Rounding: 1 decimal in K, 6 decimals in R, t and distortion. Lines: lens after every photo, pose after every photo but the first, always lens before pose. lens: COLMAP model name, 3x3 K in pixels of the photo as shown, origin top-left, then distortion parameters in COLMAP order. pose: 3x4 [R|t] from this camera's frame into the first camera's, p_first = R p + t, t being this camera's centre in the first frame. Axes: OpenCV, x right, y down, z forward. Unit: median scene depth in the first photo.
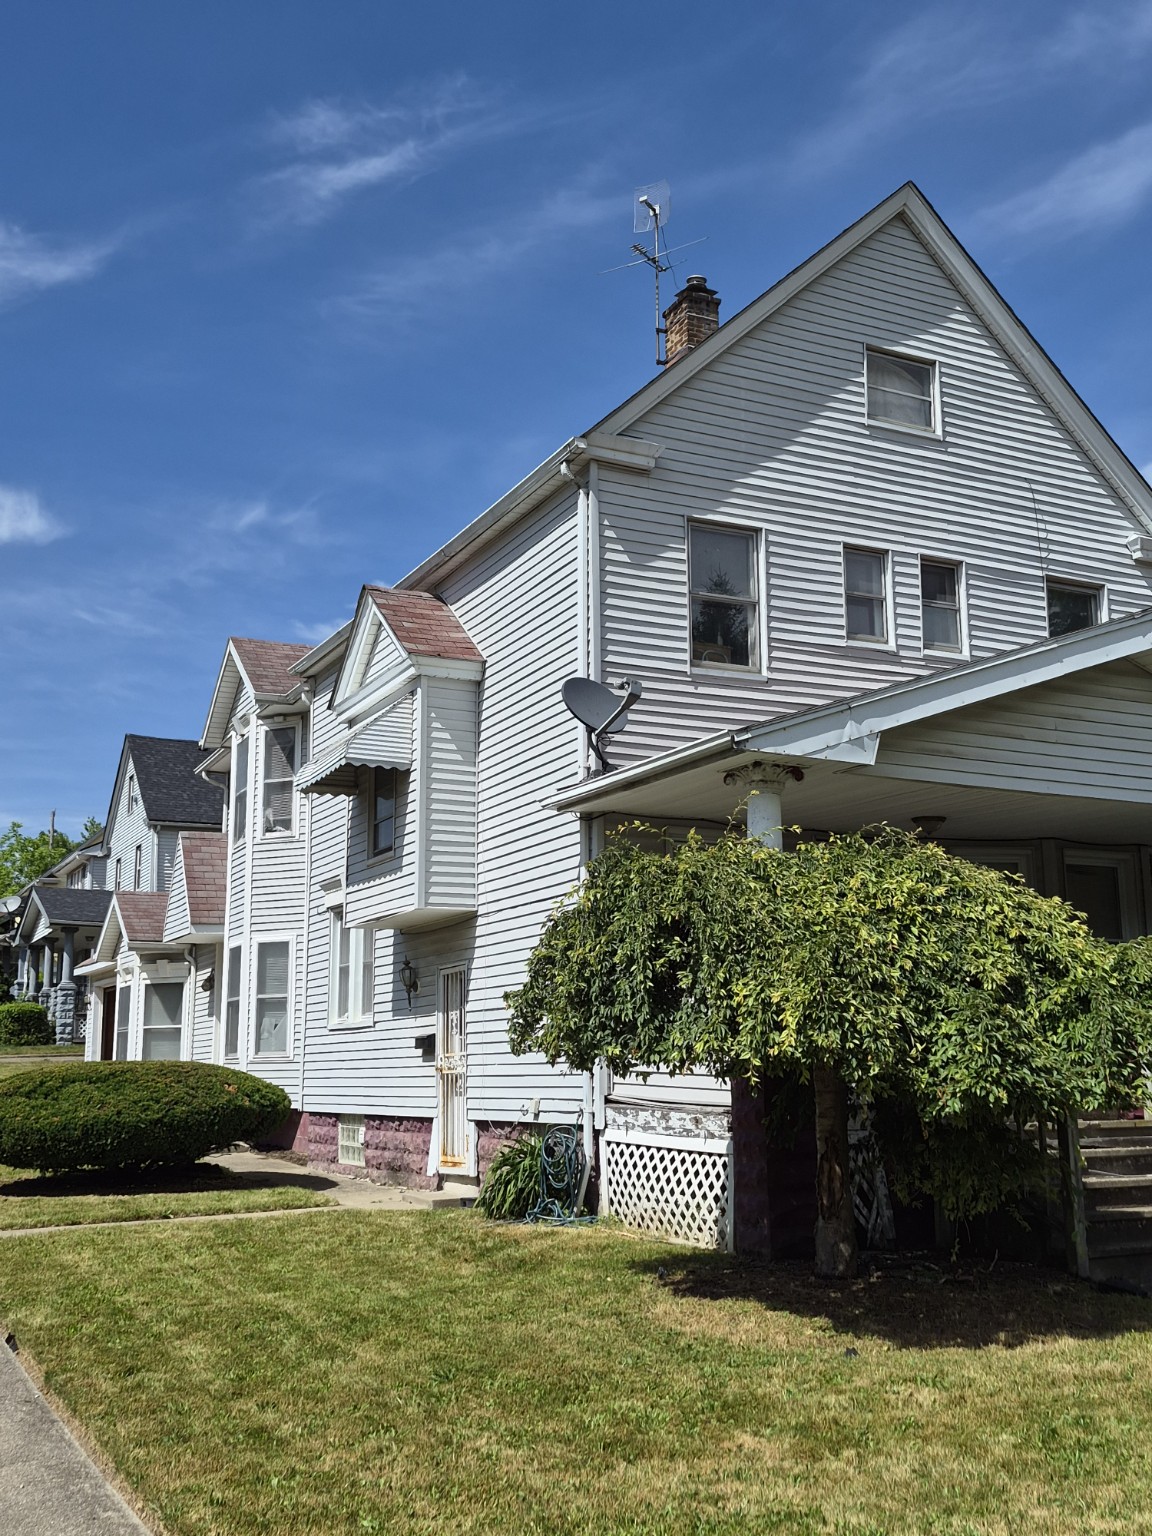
lens RADIAL K [[1569.9, 0, 575.6], [0, 1569.9, 768.2], [0, 0, 1]] dist [0.065184, 0.000000]
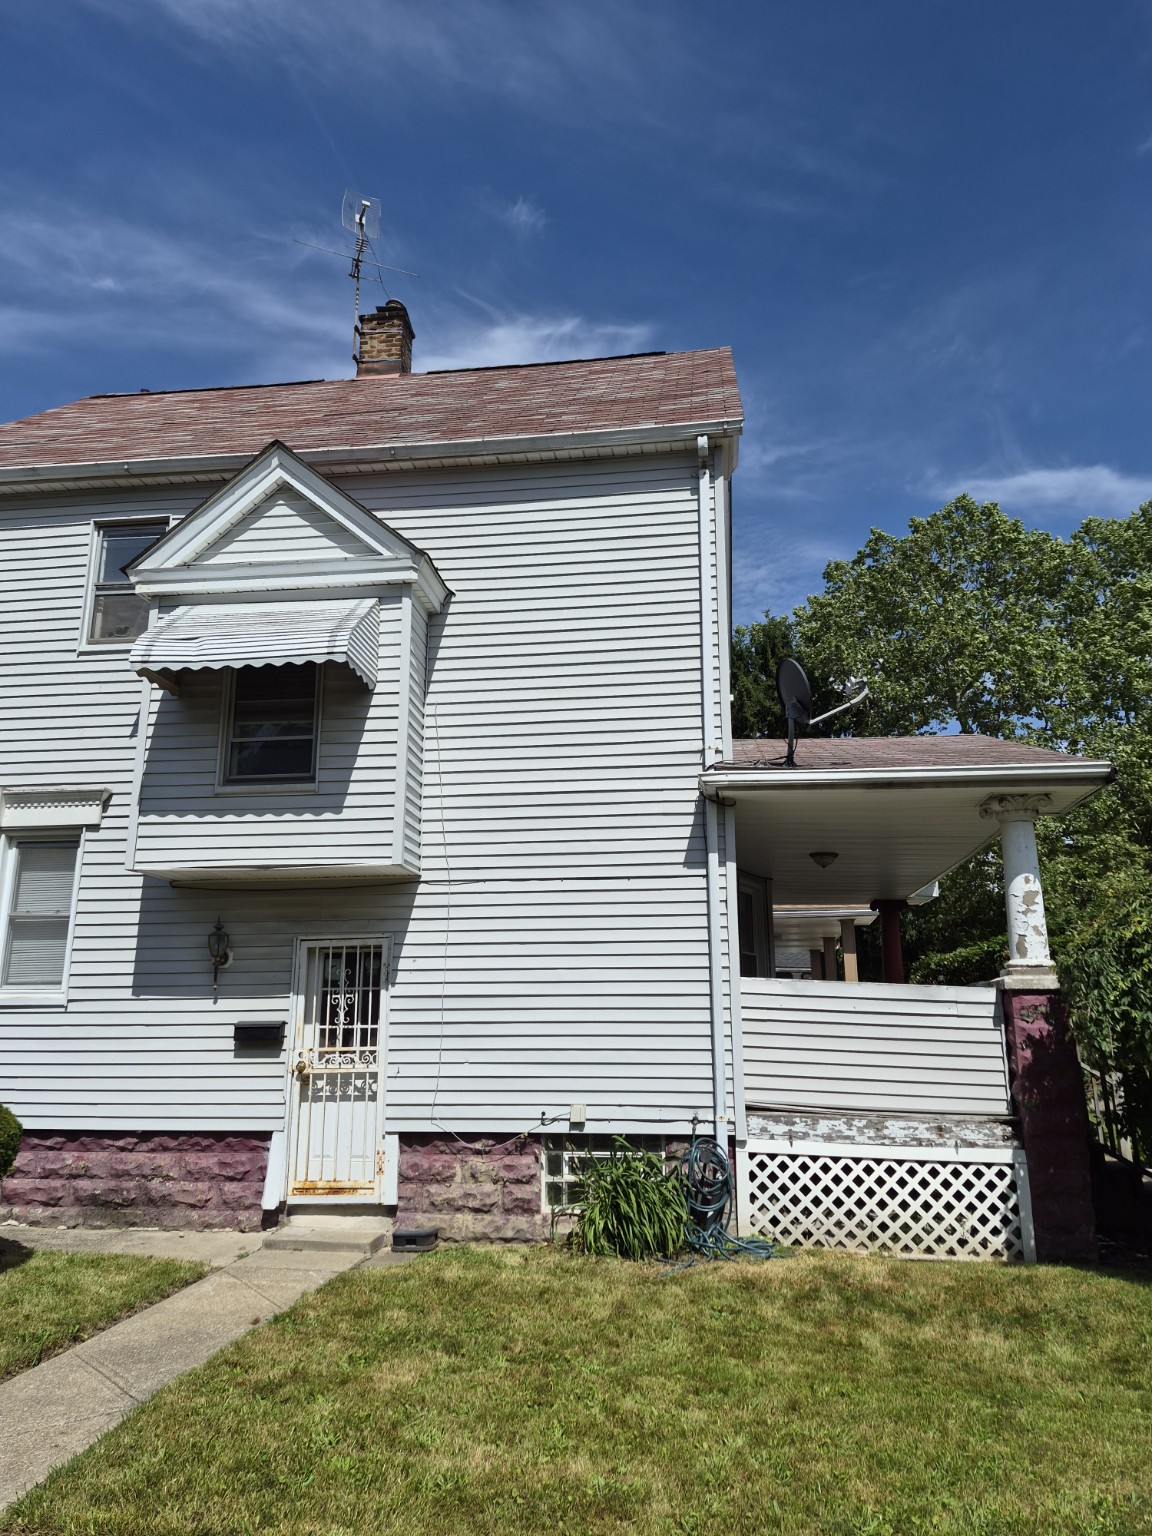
lens RADIAL K [[1076.7, 0, 575.0], [0, 1076.7, 769.2], [0, 0, 1]] dist [0.032245, -0.008461]
pose [[0.558321, 0.210543, 0.802465, -0.595018], [-0.166237, 0.976036, -0.140423, 0.123817], [-0.812800, -0.054998, 0.579941, 0.731433]]
